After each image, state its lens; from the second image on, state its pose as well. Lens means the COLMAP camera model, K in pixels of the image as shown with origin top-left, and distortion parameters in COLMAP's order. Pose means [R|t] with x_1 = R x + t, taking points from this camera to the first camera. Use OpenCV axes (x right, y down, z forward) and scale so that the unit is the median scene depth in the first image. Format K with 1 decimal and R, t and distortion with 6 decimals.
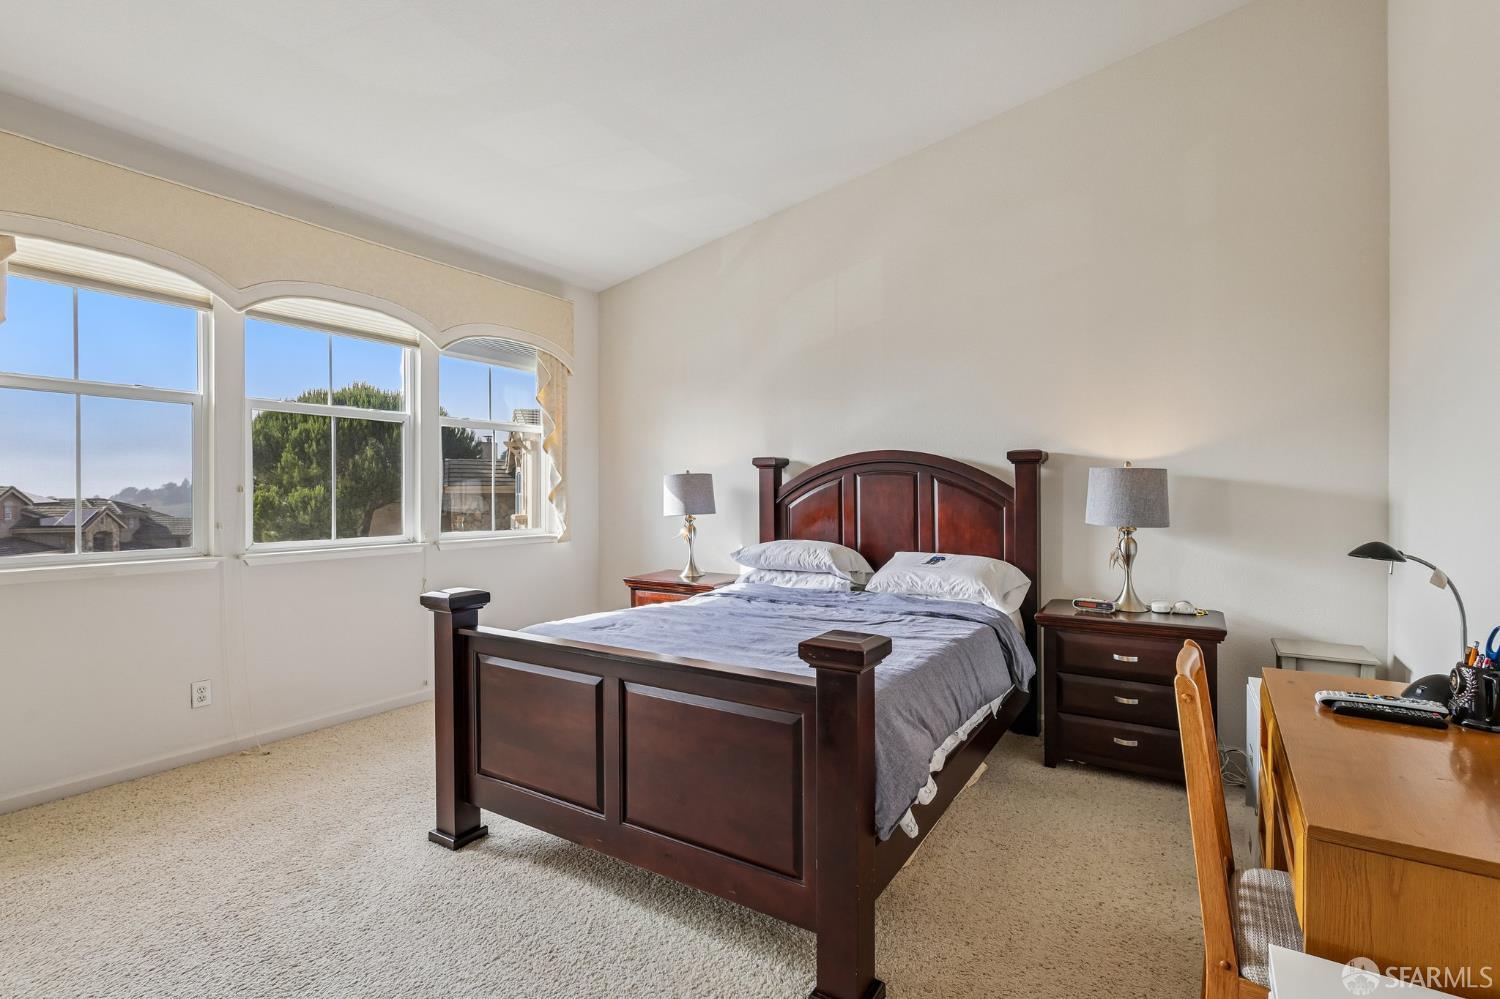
lens RADIAL K [[697.3, 0, 743.5], [0, 697.3, 501.5], [0, 0, 1]] dist [-0.001746, 0.000731]
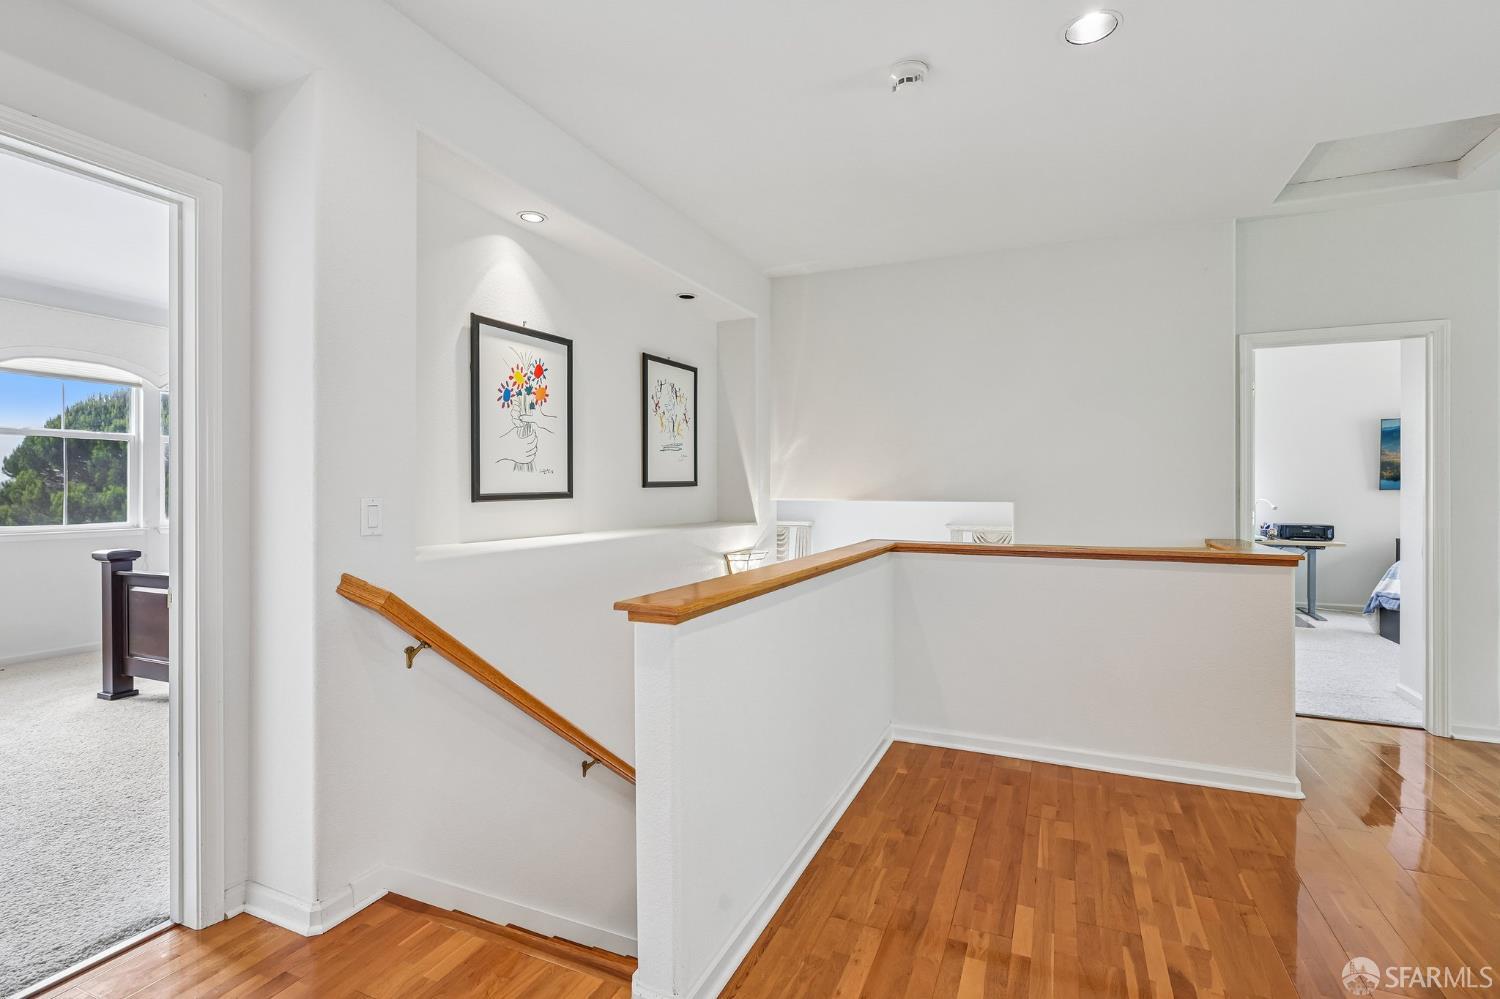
lens RADIAL K [[697.3, 0, 756.1], [0, 697.3, 491.3], [0, 0, 1]] dist [-0.001746, 0.000731]
pose [[0.987169, -0.001246, 0.159676, 0.584830], [0.002975, 0.999940, -0.010589, 0.005646], [-0.159653, 0.010929, 0.987113, -0.633248]]
